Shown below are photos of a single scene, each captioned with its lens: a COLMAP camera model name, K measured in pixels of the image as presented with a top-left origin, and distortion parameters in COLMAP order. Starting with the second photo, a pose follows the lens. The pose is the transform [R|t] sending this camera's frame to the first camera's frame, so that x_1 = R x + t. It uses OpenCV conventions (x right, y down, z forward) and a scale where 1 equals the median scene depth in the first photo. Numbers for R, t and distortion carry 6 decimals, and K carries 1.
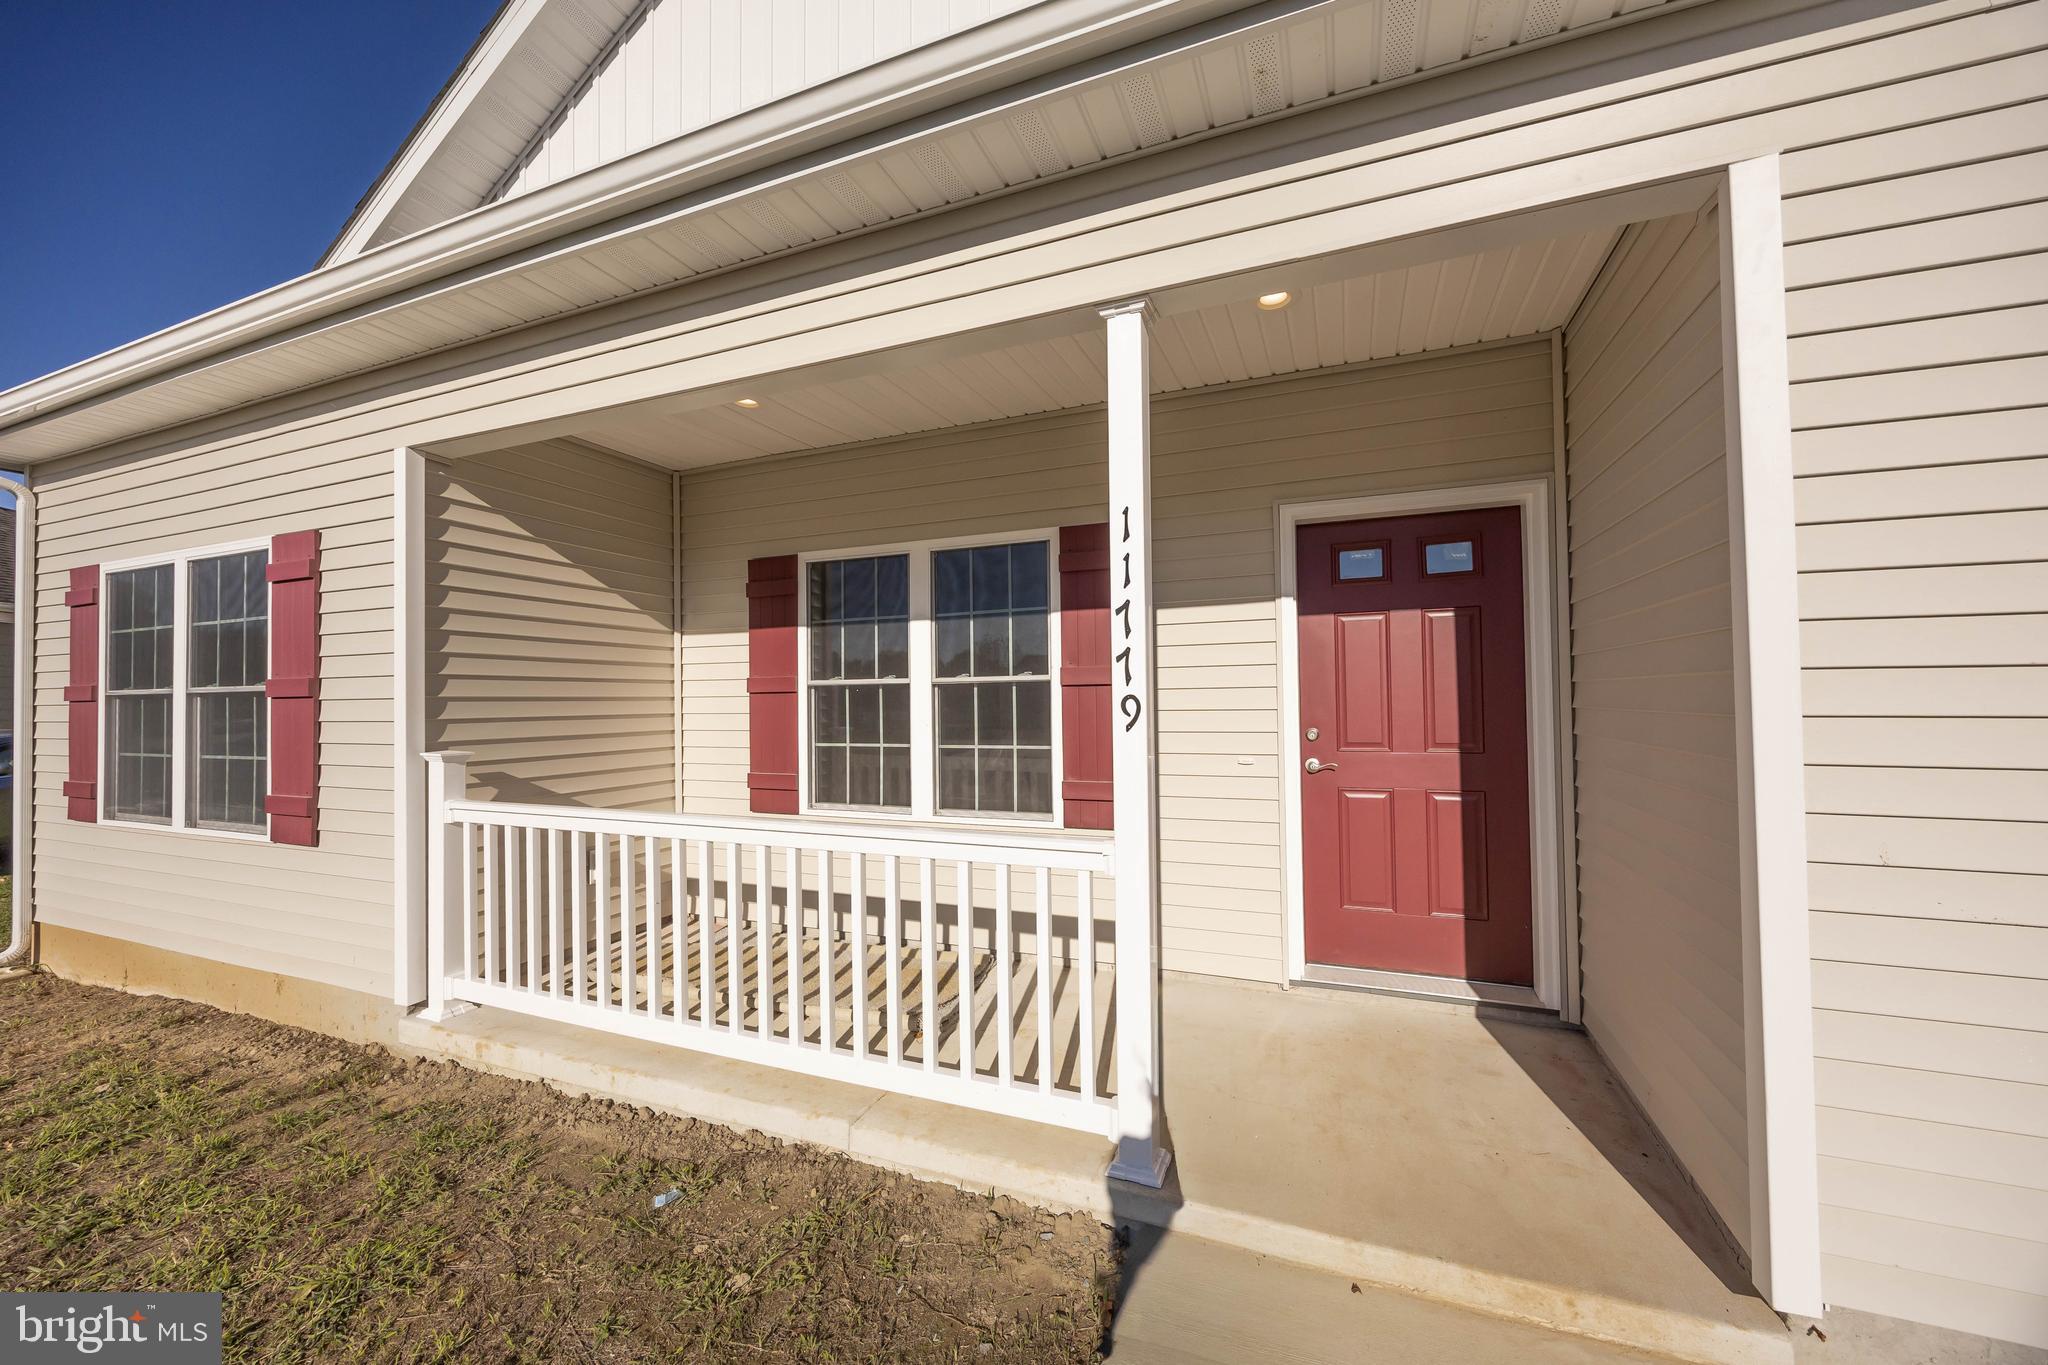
lens RADIAL K [[772.5, 0, 1024.0], [0, 772.5, 682.5], [0, 0, 1]] dist [-0.000931, -0.000267]
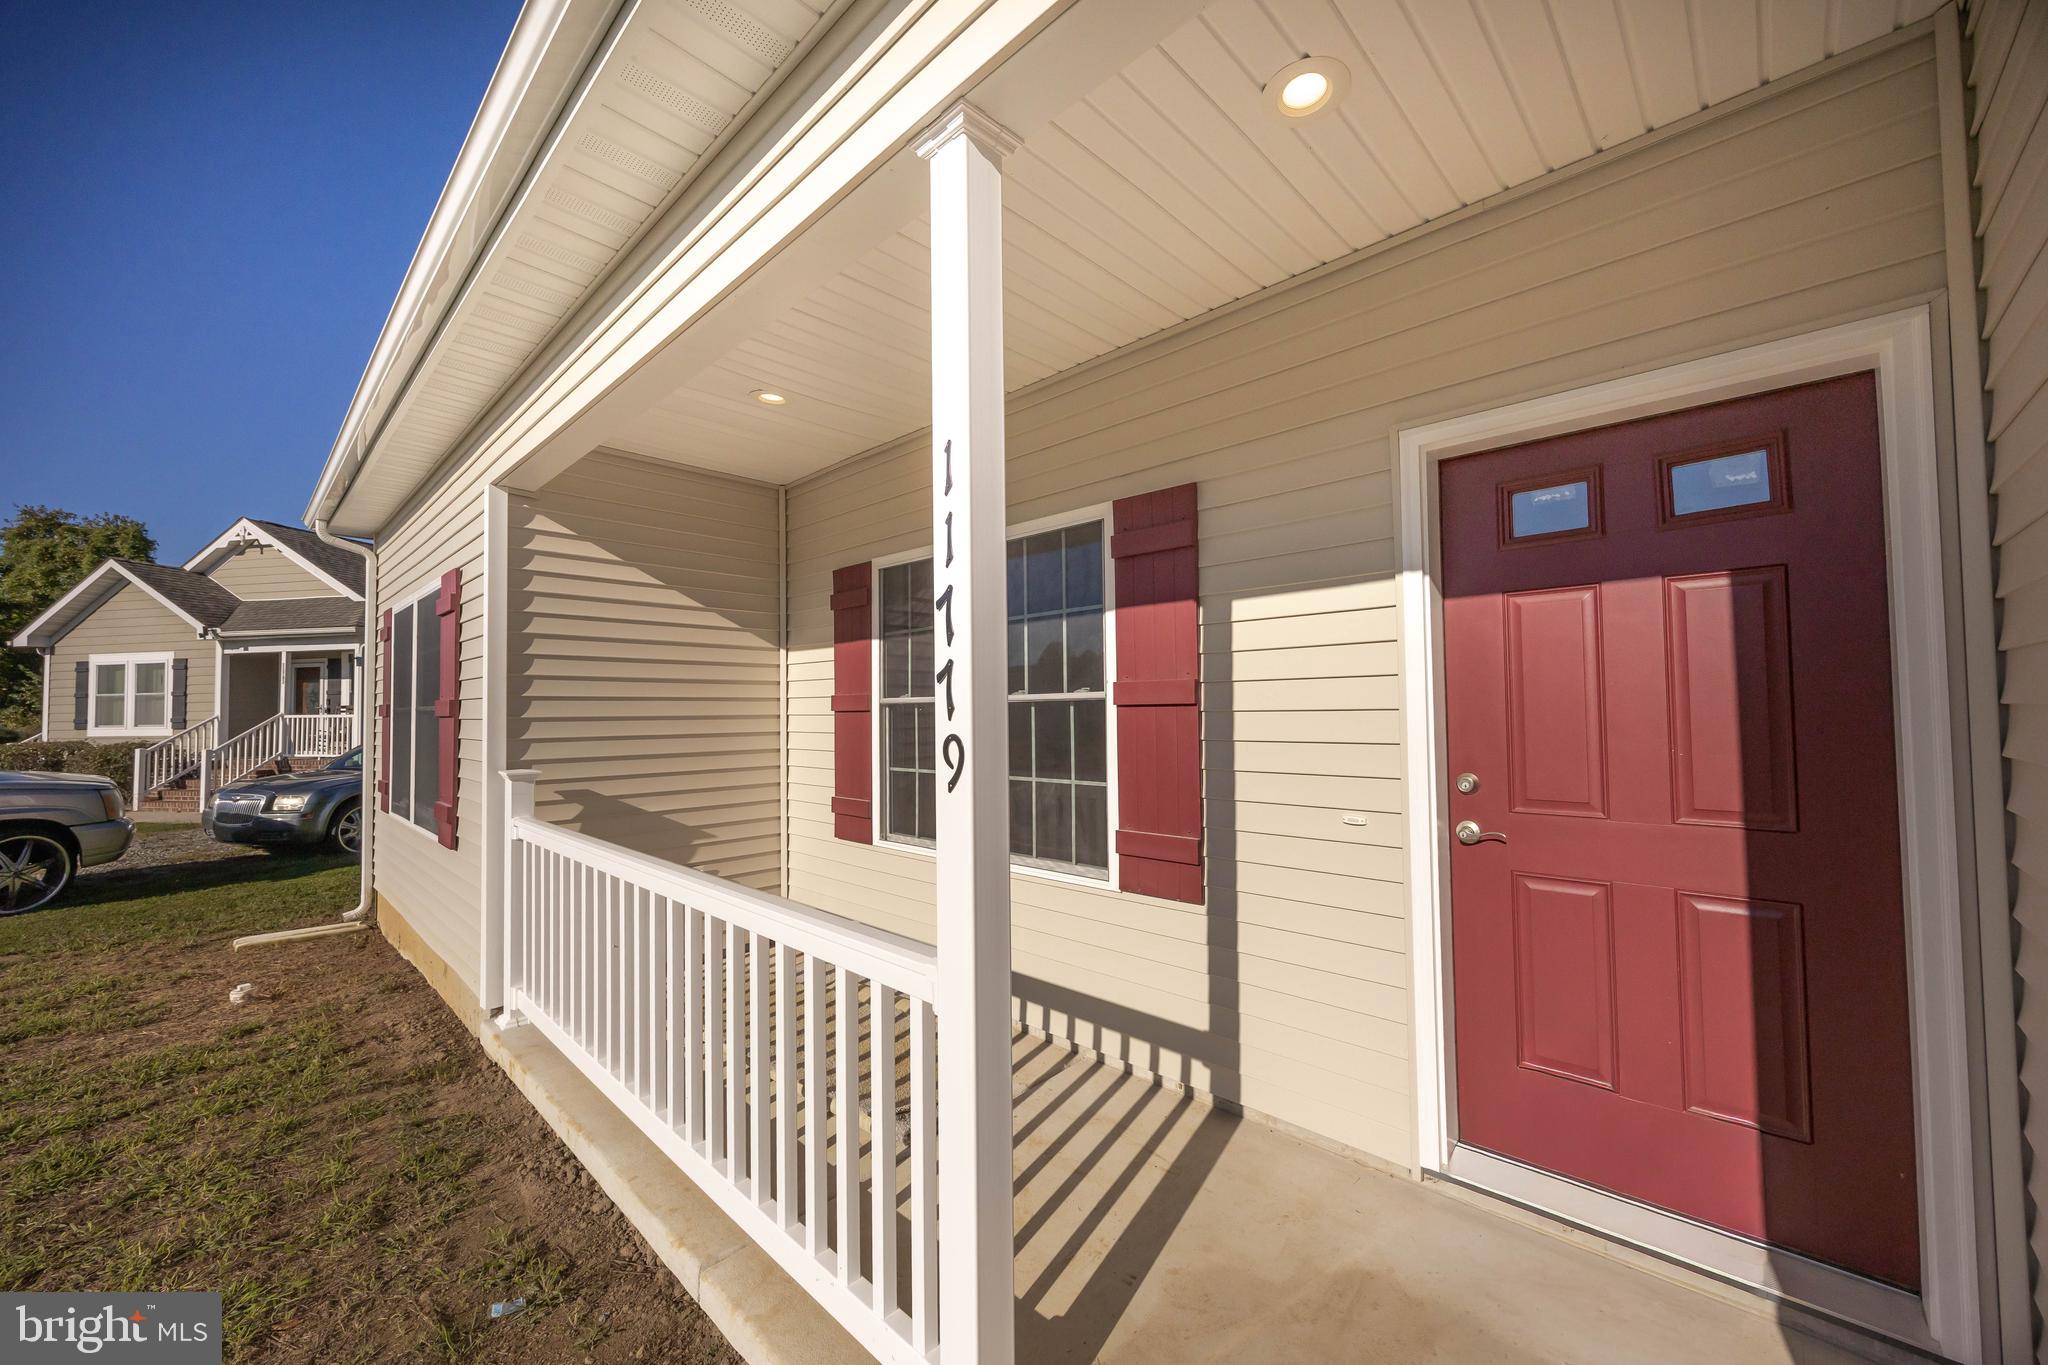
lens RADIAL K [[772.5, 0, 1024.0], [0, 772.5, 682.5], [0, 0, 1]] dist [-0.000931, -0.000267]
pose [[0.929471, -0.011342, -0.368721, 0.270768], [0.007902, 0.999910, -0.010838, -0.012446], [0.368811, 0.007160, 0.929477, 0.272554]]
